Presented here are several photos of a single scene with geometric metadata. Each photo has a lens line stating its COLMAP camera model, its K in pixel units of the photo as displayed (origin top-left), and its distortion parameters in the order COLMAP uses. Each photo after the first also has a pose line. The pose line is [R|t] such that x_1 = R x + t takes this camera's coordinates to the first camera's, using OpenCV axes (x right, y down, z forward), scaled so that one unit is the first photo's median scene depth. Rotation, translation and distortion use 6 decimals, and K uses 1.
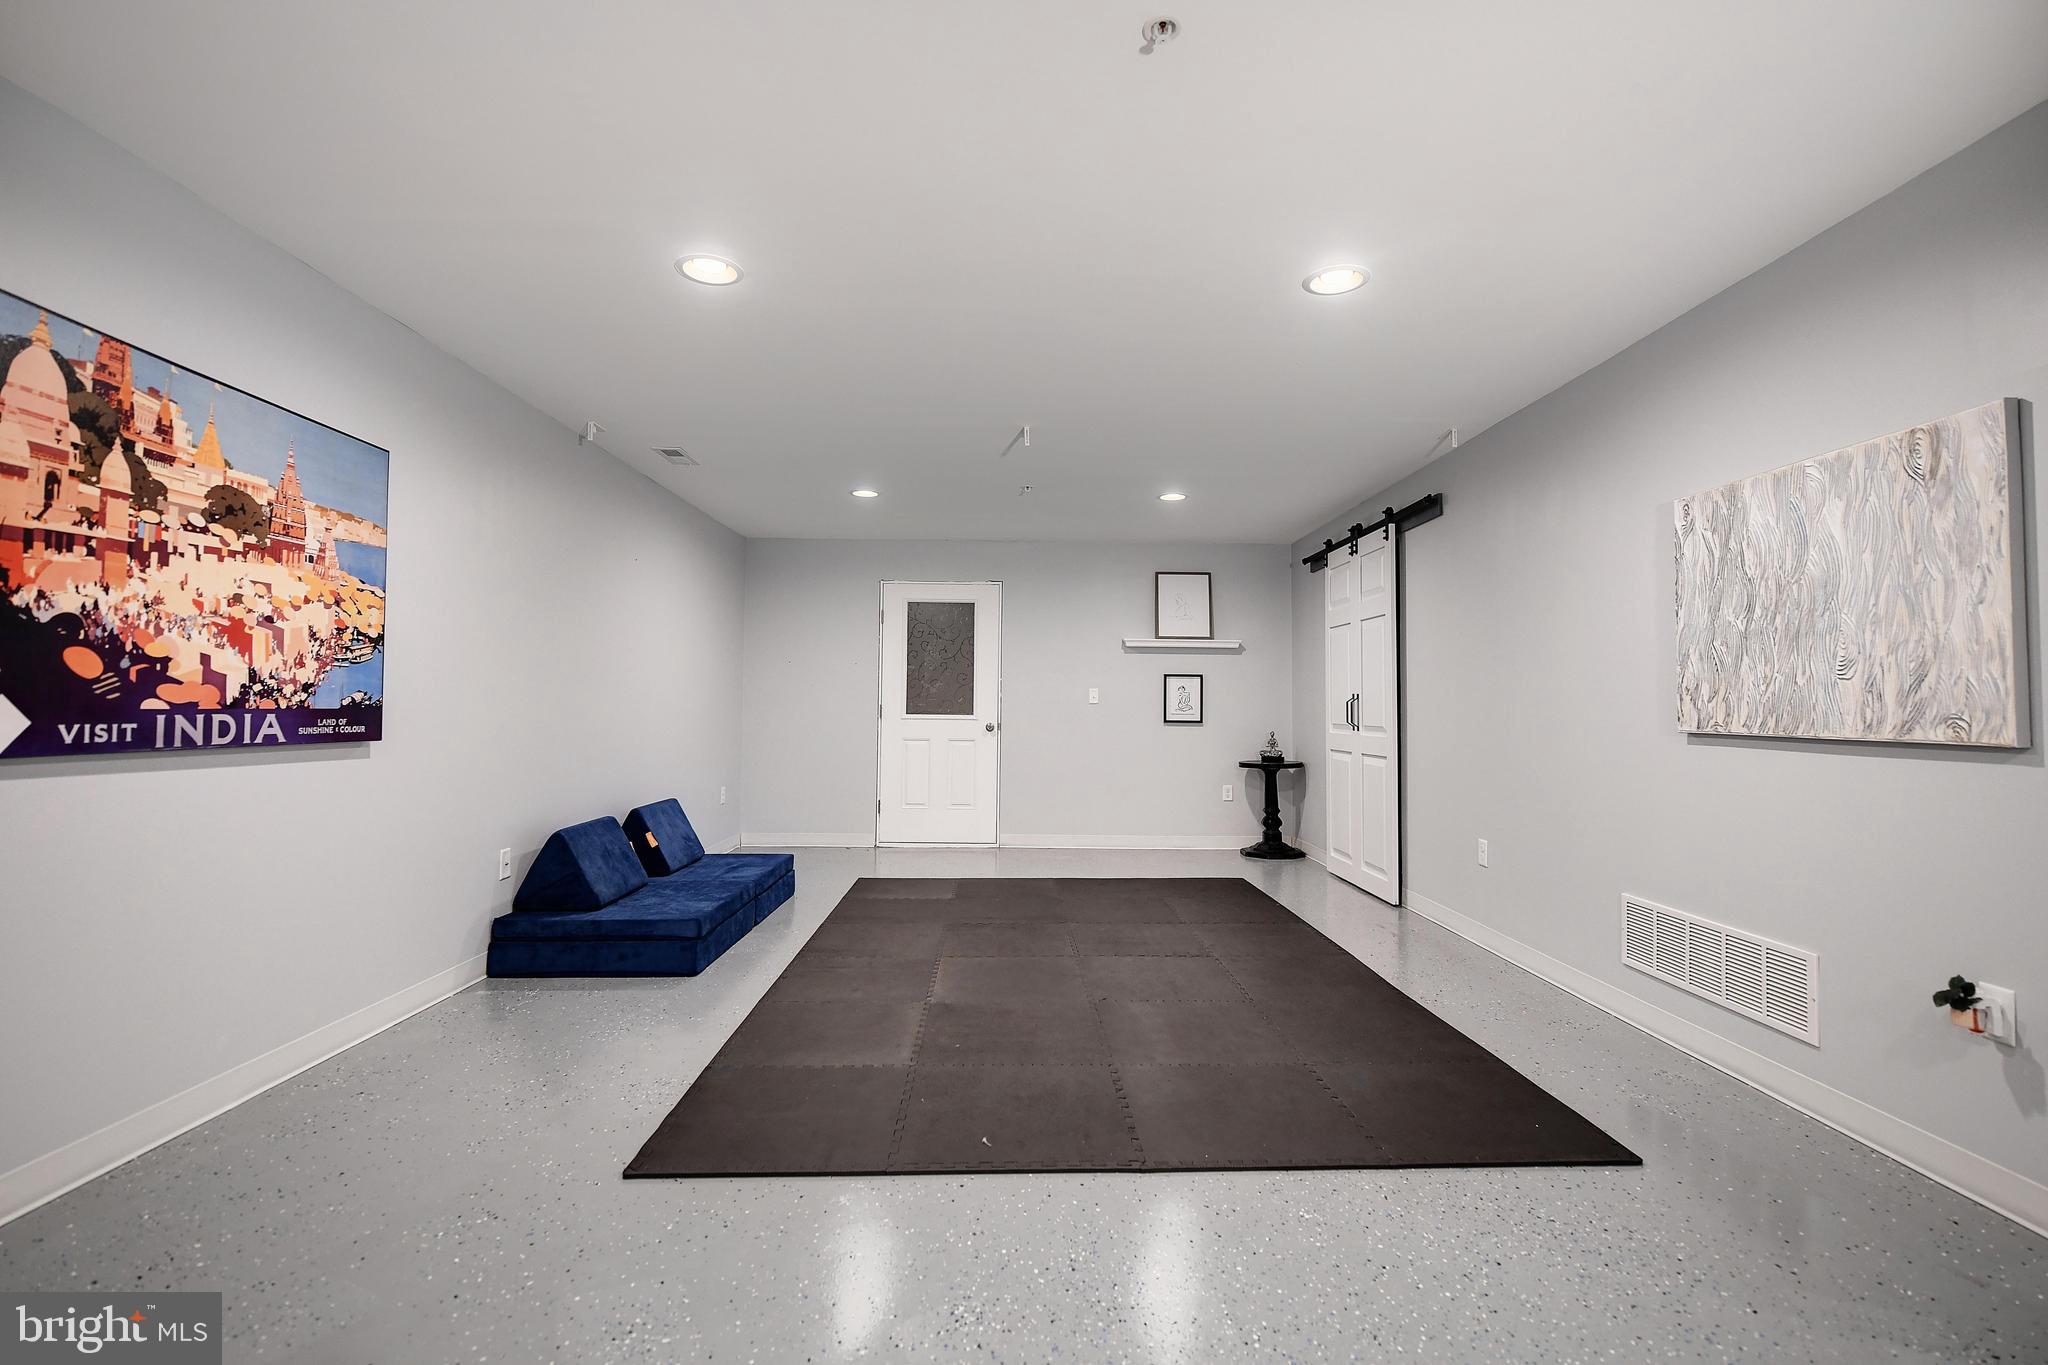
lens RADIAL K [[930.8, 0, 1024.0], [0, 930.8, 682.5], [0, 0, 1]] dist [-0.022324, -0.000179]
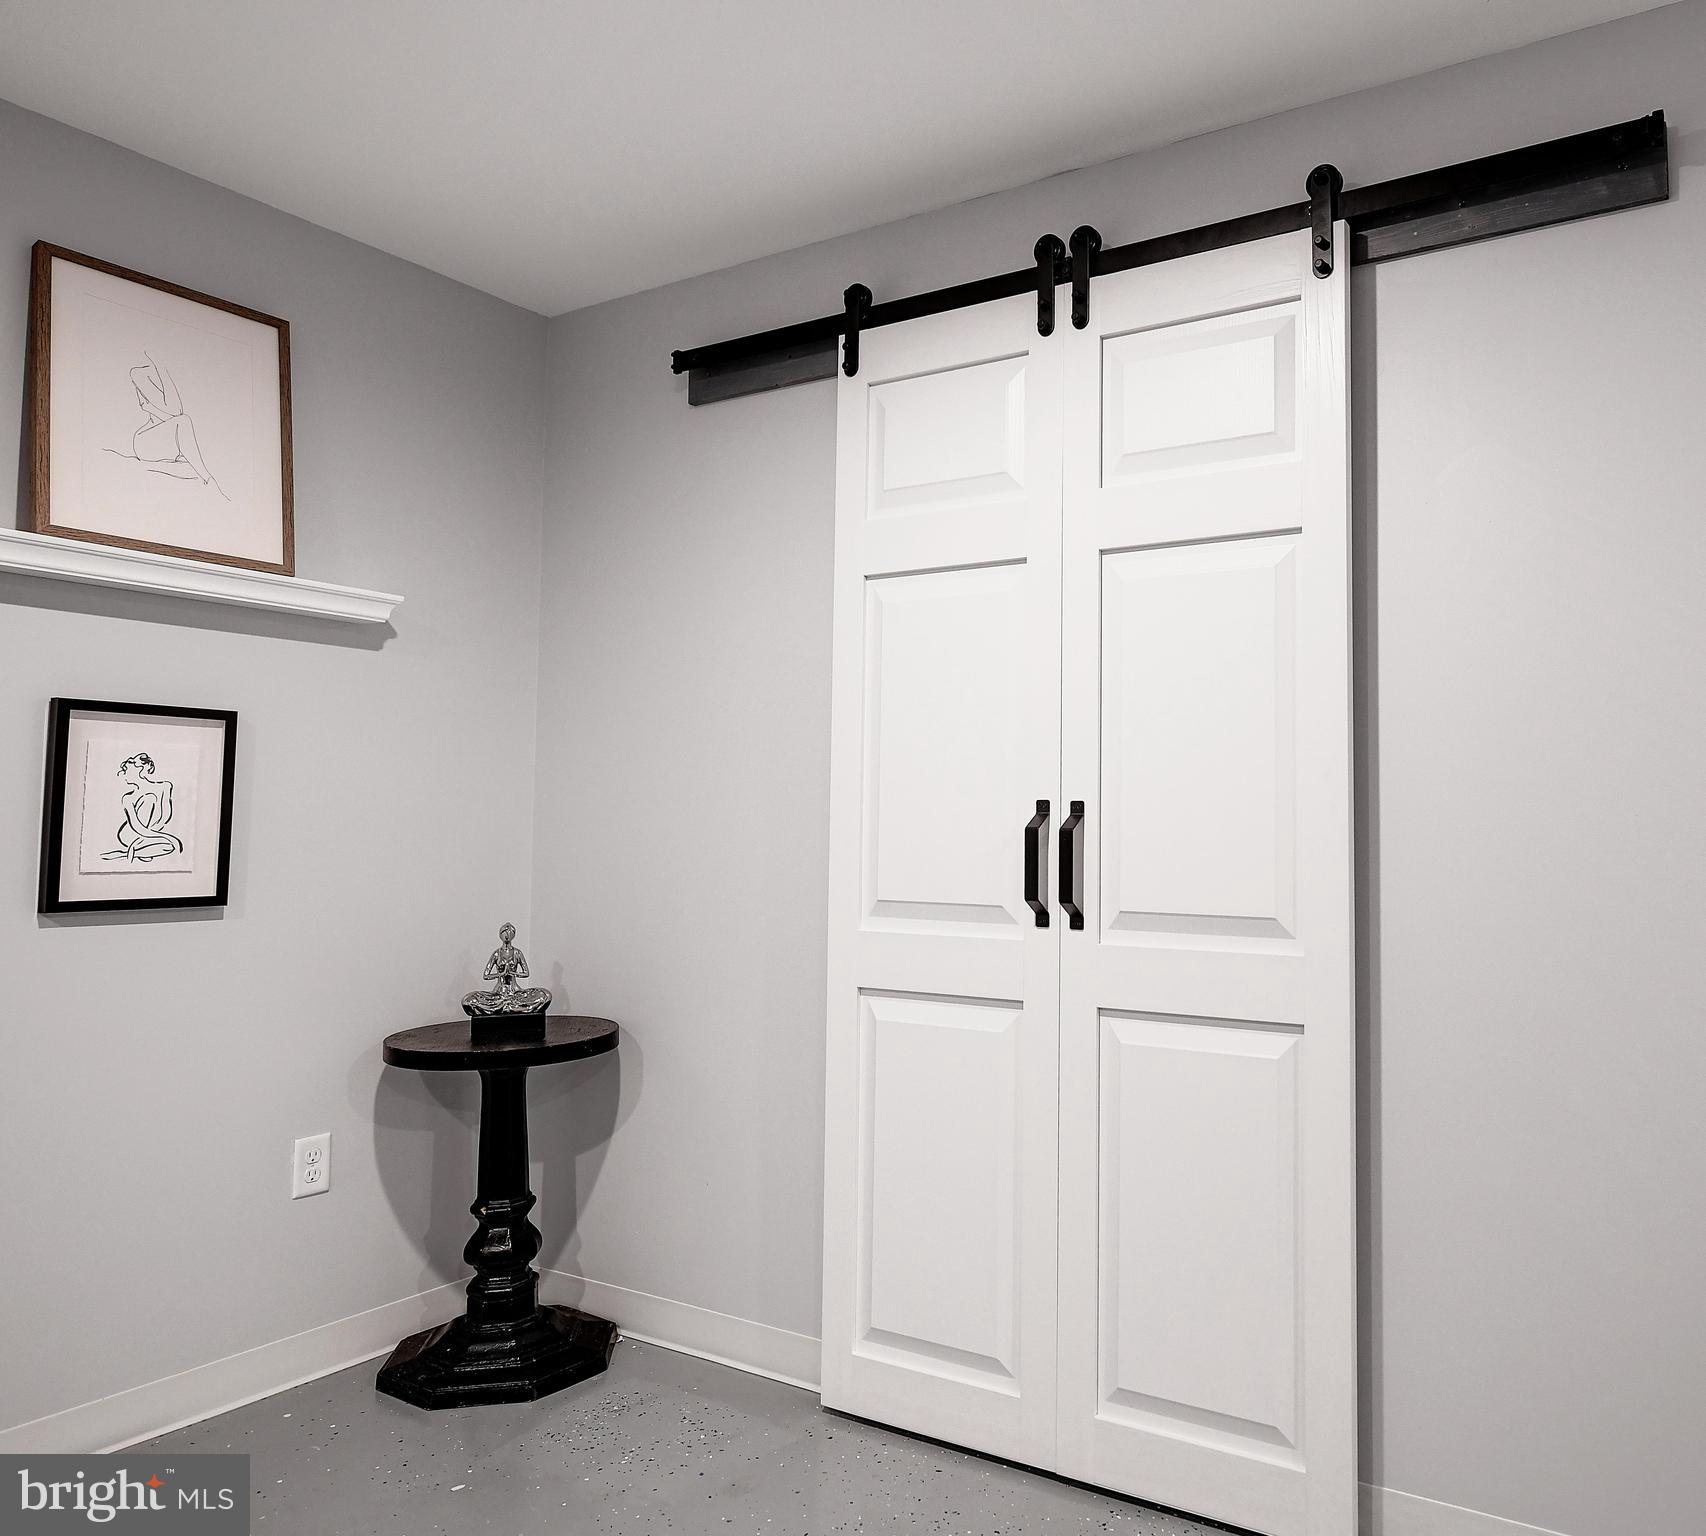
lens RADIAL K [[1227.0, 0, 853.0], [0, 1227.0, 768.0], [0, 0, 1]] dist [0.002307, 0.001265]
pose [[0.517410, 0.044938, 0.854557, -0.008875], [-0.028019, 0.998974, -0.035568, 0.027251], [-0.855279, -0.005540, 0.518138, 1.373288]]
